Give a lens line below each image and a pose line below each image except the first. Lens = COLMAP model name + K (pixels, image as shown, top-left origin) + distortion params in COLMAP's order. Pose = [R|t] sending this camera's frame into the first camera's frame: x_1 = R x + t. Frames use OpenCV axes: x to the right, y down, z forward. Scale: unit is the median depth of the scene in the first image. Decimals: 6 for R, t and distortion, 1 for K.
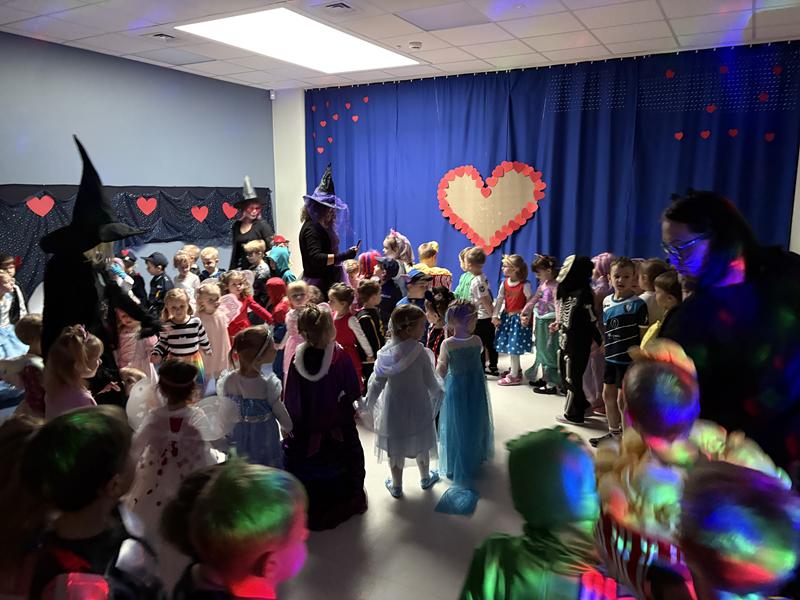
lens RADIAL K [[605.0, 0, 401.1], [0, 605.0, 303.0], [0, 0, 1]] dist [0.024443, -0.032694]
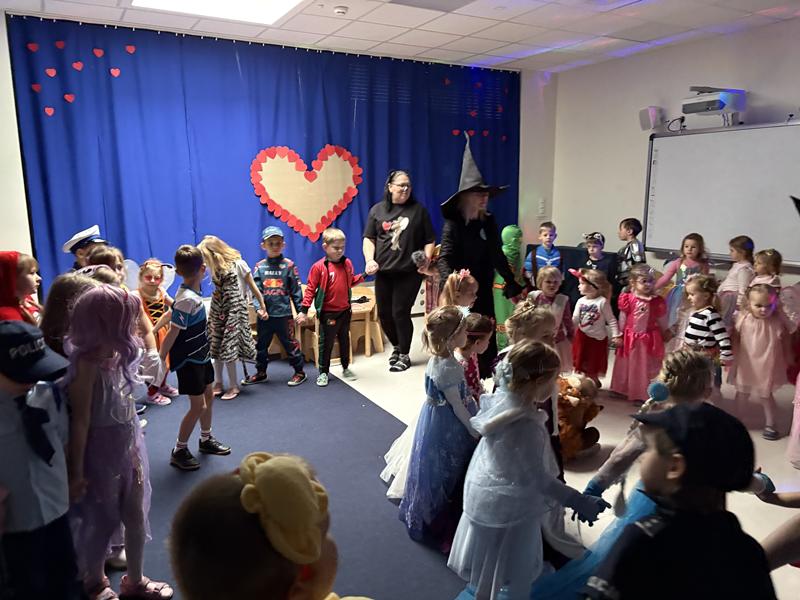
lens RADIAL K [[605.0, 0, 399.4], [0, 605.0, 300.4], [0, 0, 1]] dist [0.024443, -0.032694]
pose [[0.552344, -0.160848, 0.817951, -0.585135], [0.140232, 0.985154, 0.099033, -0.064771], [-0.821736, 0.060002, 0.566700, 0.354615]]
